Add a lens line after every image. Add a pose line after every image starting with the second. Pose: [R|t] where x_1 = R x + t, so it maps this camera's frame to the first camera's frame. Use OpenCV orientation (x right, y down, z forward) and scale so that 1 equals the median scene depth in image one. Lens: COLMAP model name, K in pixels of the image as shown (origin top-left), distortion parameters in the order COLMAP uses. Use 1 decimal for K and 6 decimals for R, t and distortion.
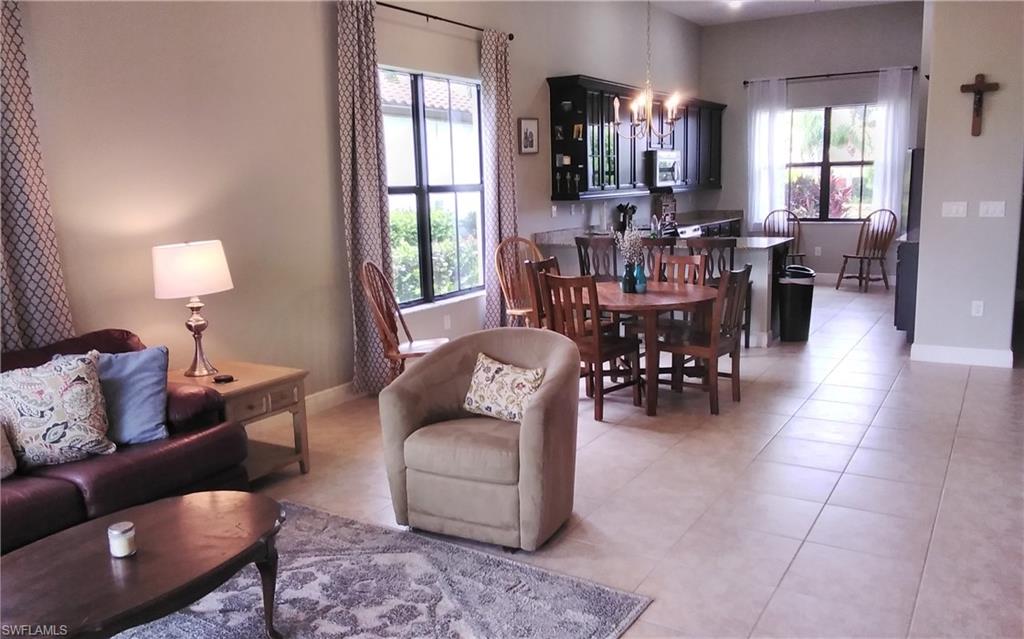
lens RADIAL K [[818.4, 0, 512.0], [0, 818.4, 319.5], [0, 0, 1]] dist [-0.005076, -0.003858]
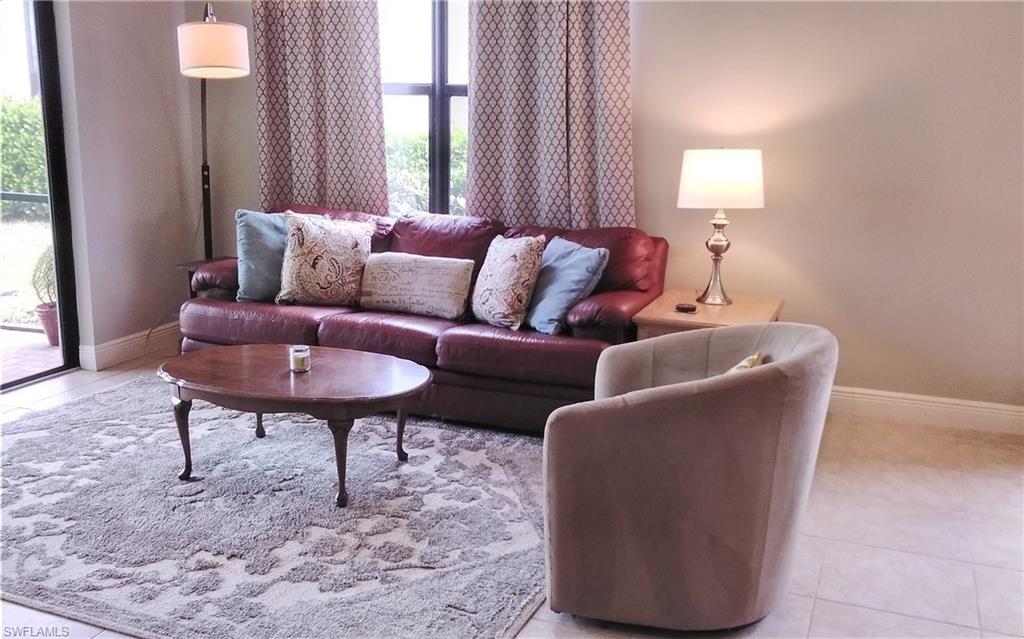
lens RADIAL K [[1008.7, 0, 512.0], [0, 1008.7, 319.5], [0, 0, 1]] dist [0.098454, -0.001234]
pose [[0.181386, 0.258819, -0.948742, 0.769253], [-0.187667, 0.956126, 0.224954, -0.148534], [0.965339, 0.137244, 0.221999, 0.706110]]
